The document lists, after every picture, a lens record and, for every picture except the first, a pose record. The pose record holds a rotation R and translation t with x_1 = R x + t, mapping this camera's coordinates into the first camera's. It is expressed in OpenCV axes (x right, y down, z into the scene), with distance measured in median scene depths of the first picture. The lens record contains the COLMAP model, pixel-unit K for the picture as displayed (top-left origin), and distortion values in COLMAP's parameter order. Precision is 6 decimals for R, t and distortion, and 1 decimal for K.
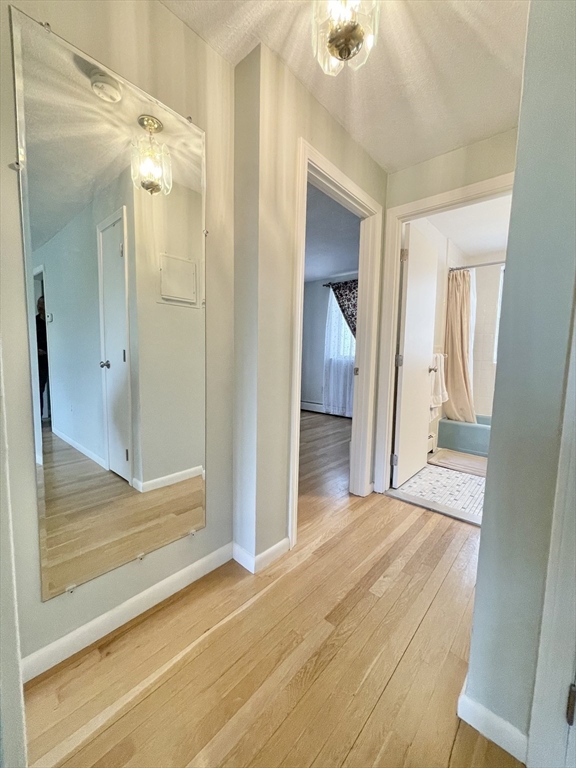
lens RADIAL K [[309.6, 0, 285.5], [0, 309.6, 383.7], [0, 0, 1]] dist [-0.001055, -0.000116]
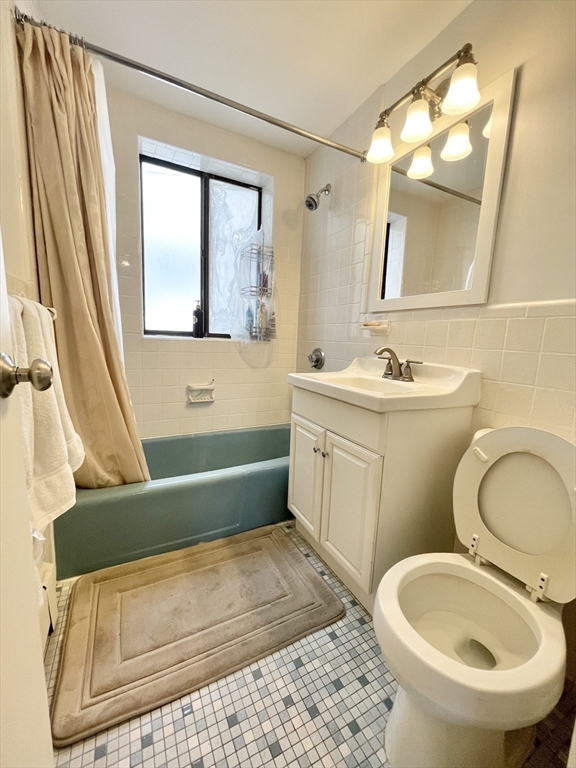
lens RADIAL K [[309.6, 0, 285.5], [0, 309.6, 383.7], [0, 0, 1]] dist [-0.001055, -0.000116]
pose [[0.355146, -0.141751, 0.924001, 0.449637], [0.053324, 0.989899, 0.131365, -0.072840], [-0.933289, 0.002617, 0.359117, 0.983955]]
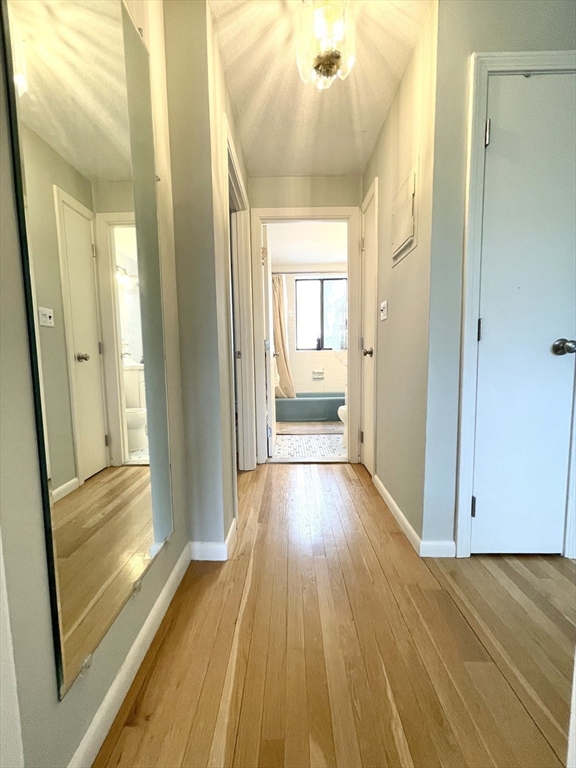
lens RADIAL K [[309.6, 0, 285.5], [0, 309.6, 383.7], [0, 0, 1]] dist [-0.001055, -0.000116]
pose [[0.753894, -0.090865, 0.650683, -0.346731], [0.094190, 0.995107, 0.029832, 0.042948], [-0.650210, 0.038798, 0.758763, 0.093485]]
